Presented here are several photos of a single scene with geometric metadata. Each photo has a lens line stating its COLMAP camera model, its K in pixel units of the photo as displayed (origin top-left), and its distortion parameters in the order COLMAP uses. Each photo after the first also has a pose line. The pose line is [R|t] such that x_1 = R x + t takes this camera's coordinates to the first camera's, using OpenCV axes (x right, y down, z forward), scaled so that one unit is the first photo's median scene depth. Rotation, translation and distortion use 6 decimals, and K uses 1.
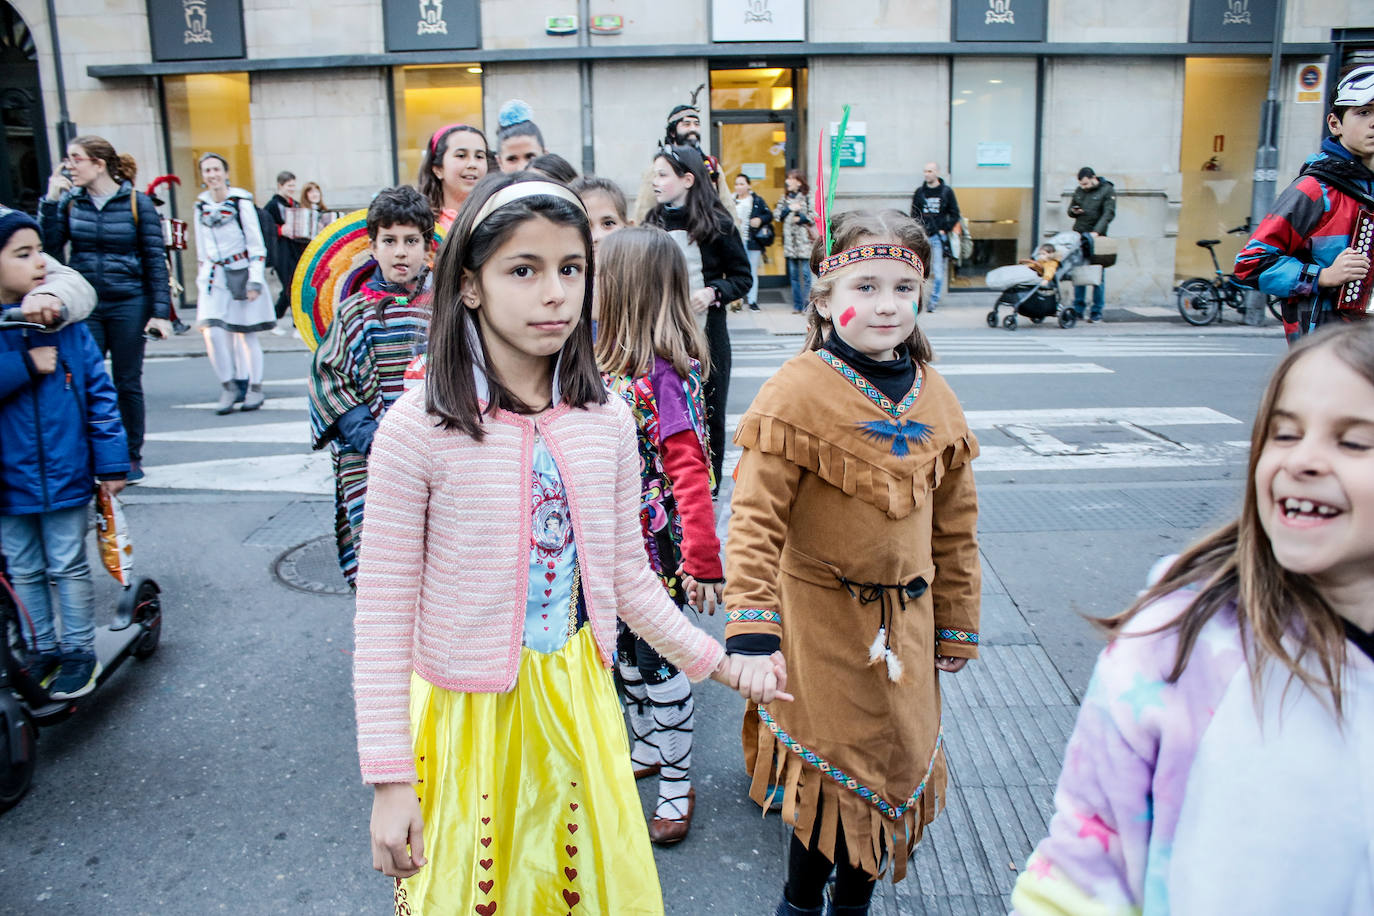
lens RADIAL K [[1124.8, 0, 687.0], [0, 1124.8, 458.0], [0, 0, 1]] dist [-0.166260, 0.143740]
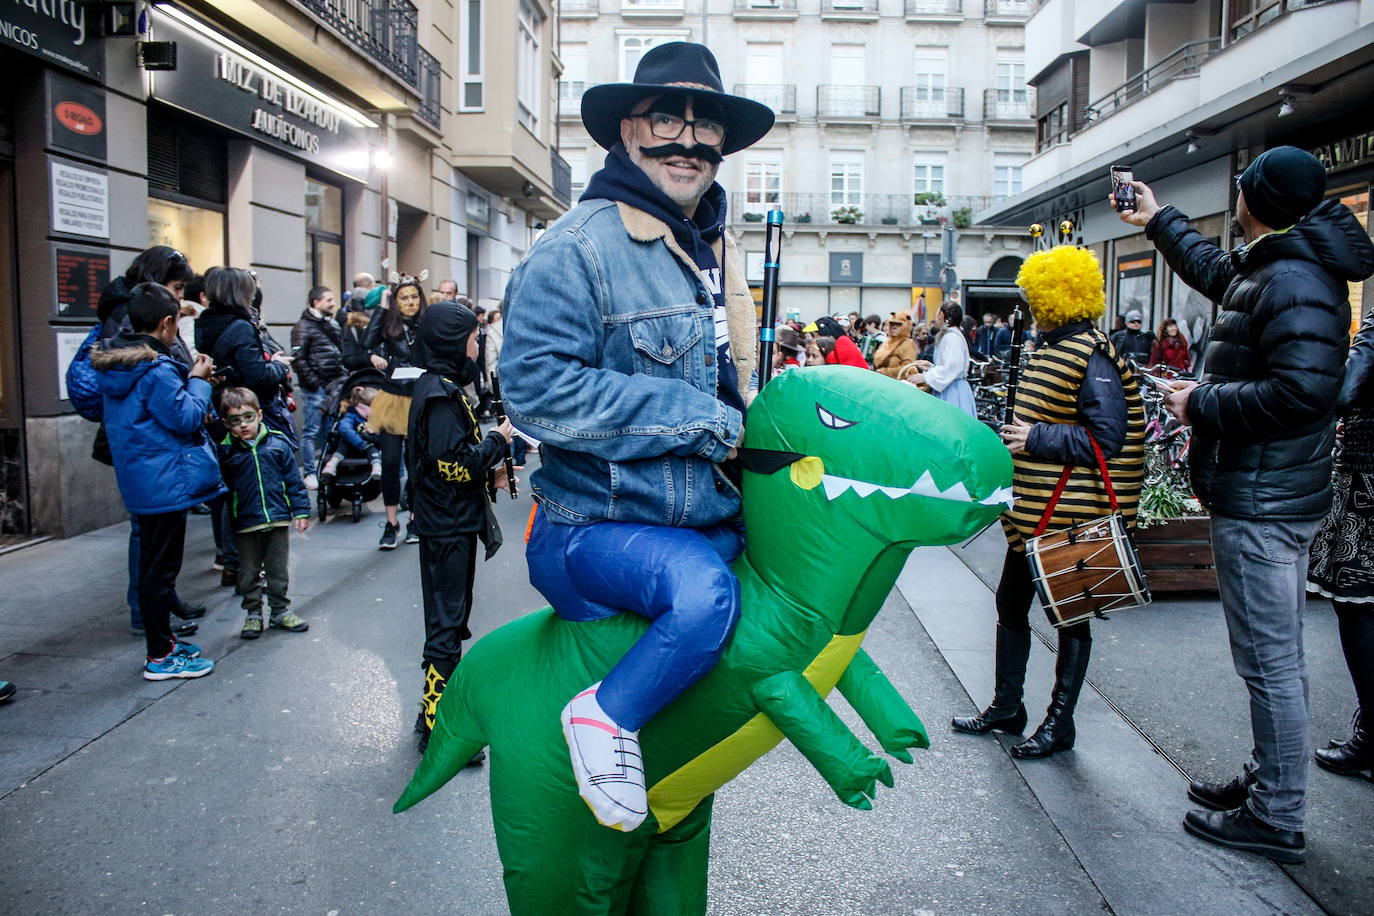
lens RADIAL K [[1126.1, 0, 682.3], [0, 1126.1, 459.8], [0, 0, 1]] dist [-0.165625, 0.148165]
pose [[0.999577, 0.028663, -0.004900, -0.119564], [-0.028975, 0.995995, -0.084580, 0.352247], [0.002456, 0.084686, 0.996405, -1.916256]]
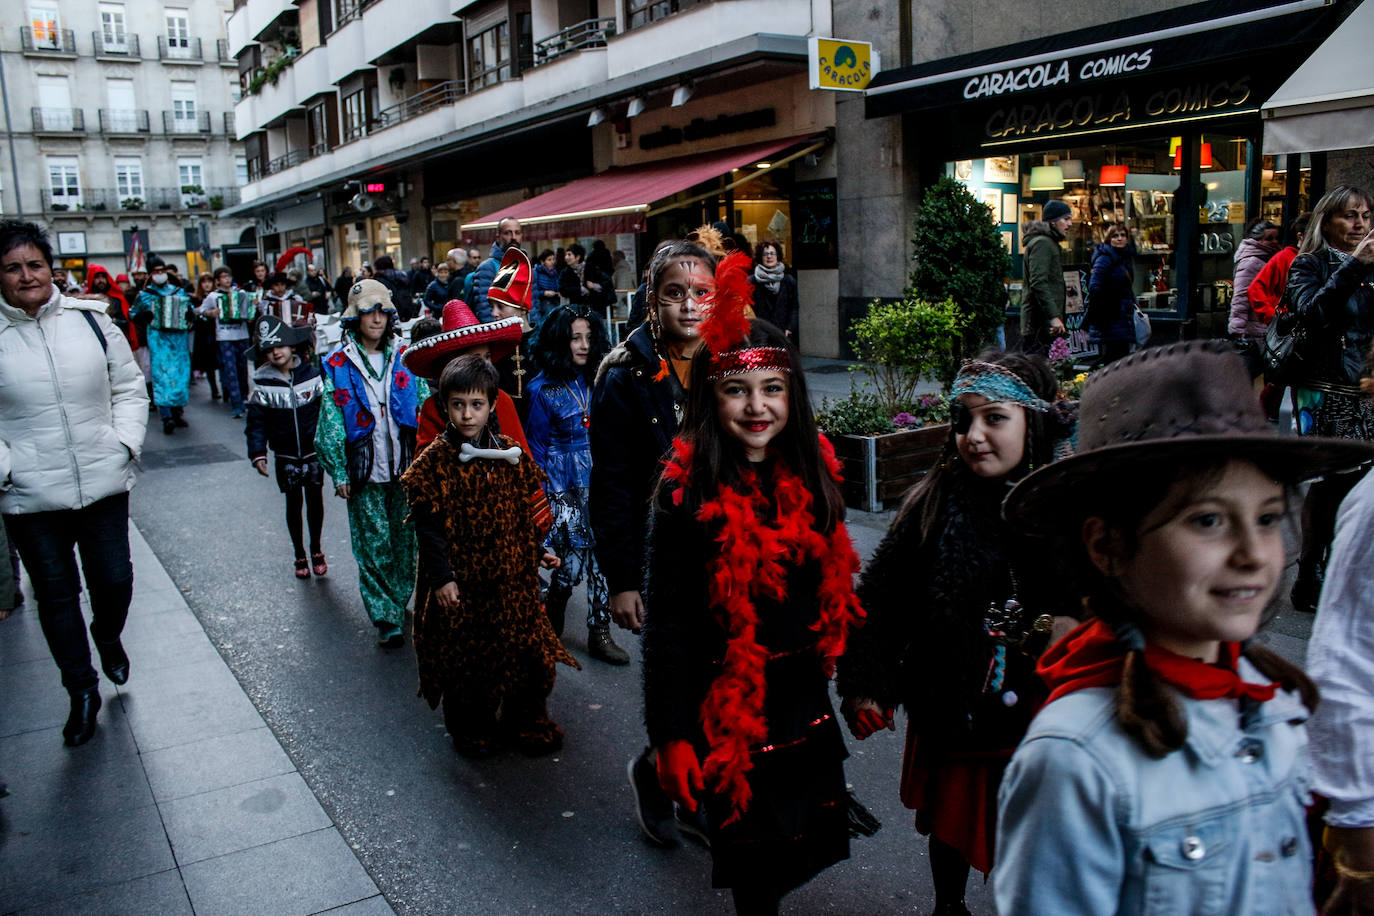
lens RADIAL K [[1126.1, 0, 682.3], [0, 1126.1, 459.8], [0, 0, 1]] dist [-0.165625, 0.148165]
pose [[0.823563, -0.110302, 0.556397, -0.382387], [0.130084, 0.991495, 0.004010, 0.642990], [-0.552107, 0.069076, 0.830907, -3.450140]]
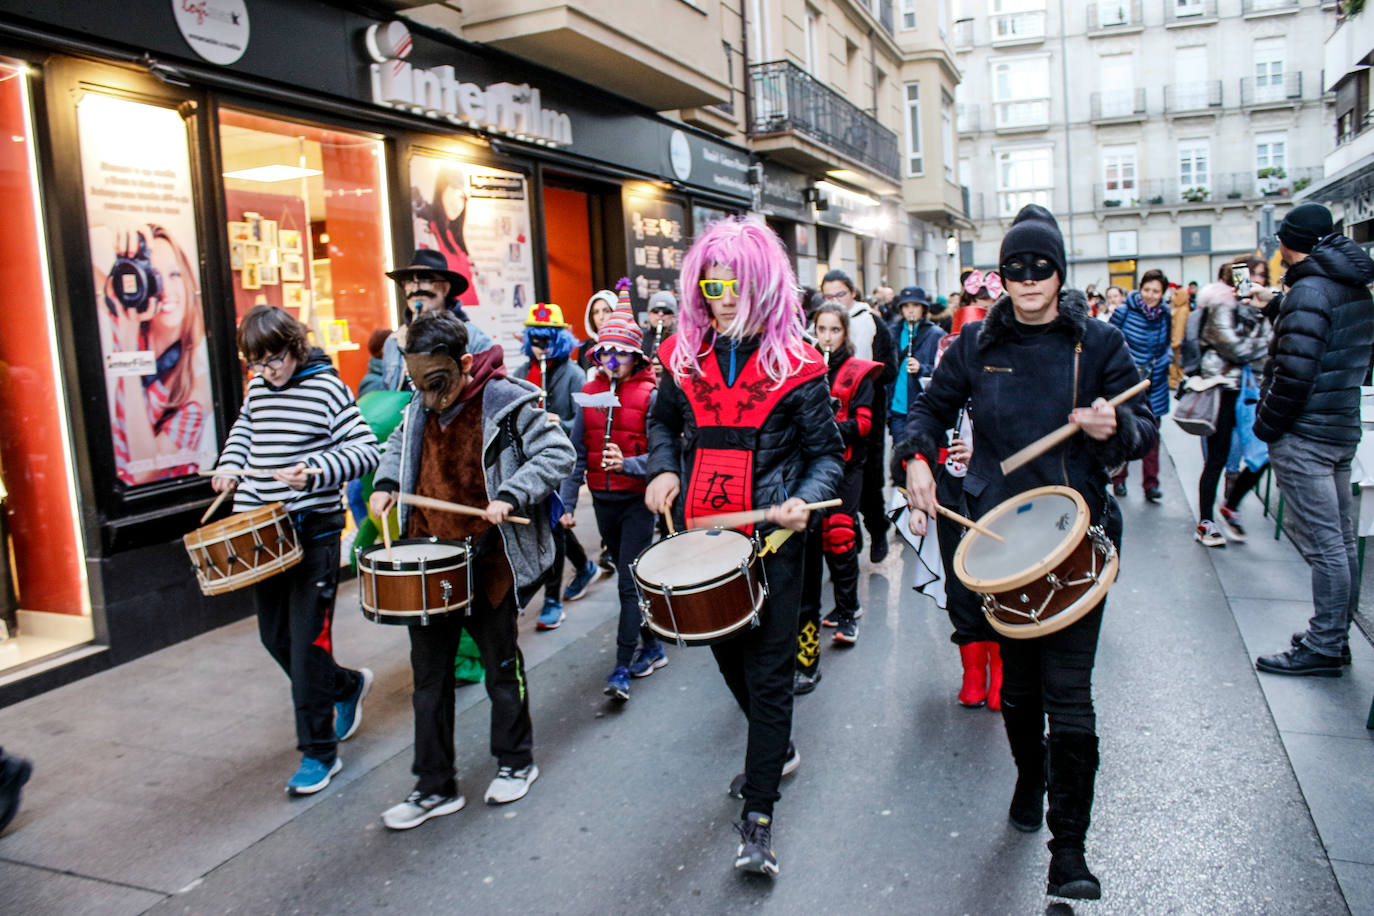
lens RADIAL K [[1126.1, 0, 682.3], [0, 1126.1, 459.8], [0, 0, 1]] dist [-0.165625, 0.148165]
pose [[0.945102, 0.001708, -0.326771, -0.119209], [-0.020870, 0.998260, -0.055142, 0.489668], [0.326108, 0.058934, 0.943494, -2.690621]]
